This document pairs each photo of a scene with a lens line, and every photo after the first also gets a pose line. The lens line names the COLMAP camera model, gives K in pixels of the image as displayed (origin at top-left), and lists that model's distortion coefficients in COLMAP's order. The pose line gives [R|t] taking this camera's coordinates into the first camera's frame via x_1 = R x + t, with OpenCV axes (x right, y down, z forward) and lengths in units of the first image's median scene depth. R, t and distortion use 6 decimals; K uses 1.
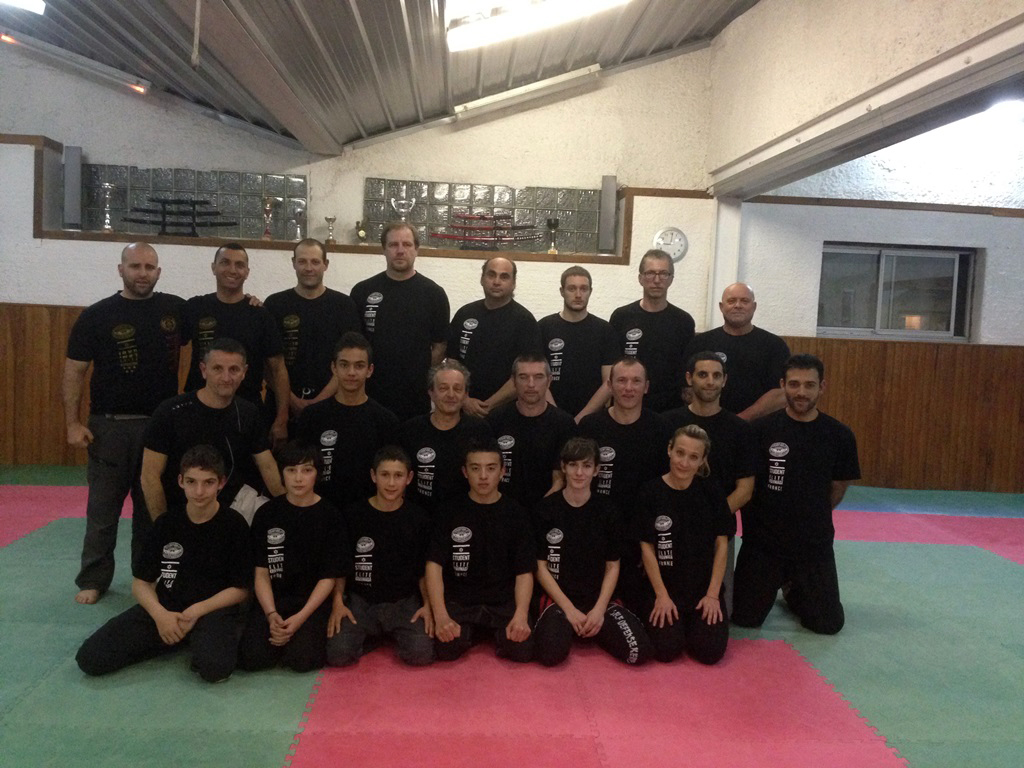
lens RADIAL K [[930.3, 0, 512.0], [0, 930.3, 384.0], [0, 0, 1]] dist [0.151277, -0.250574]
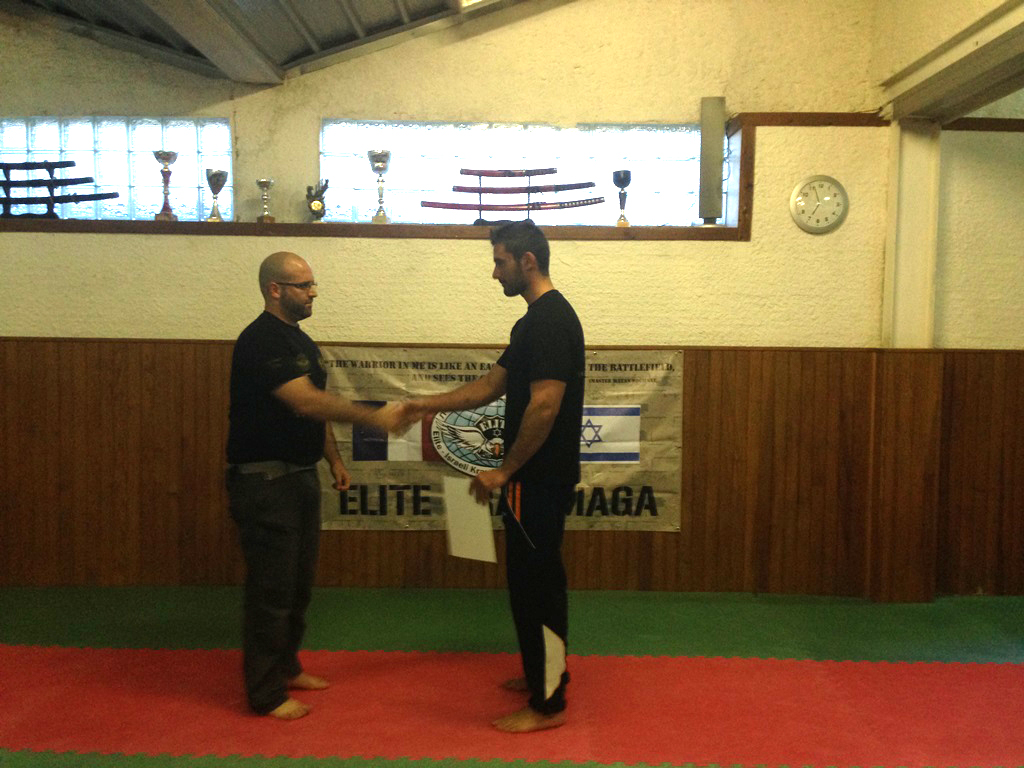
lens RADIAL K [[930.3, 0, 512.0], [0, 930.3, 384.0], [0, 0, 1]] dist [0.151277, -0.250574]
pose [[0.997404, -0.024721, -0.067632, 0.010091], [0.023267, 0.999483, -0.022199, -0.024085], [0.068146, 0.020567, 0.997463, 0.381013]]
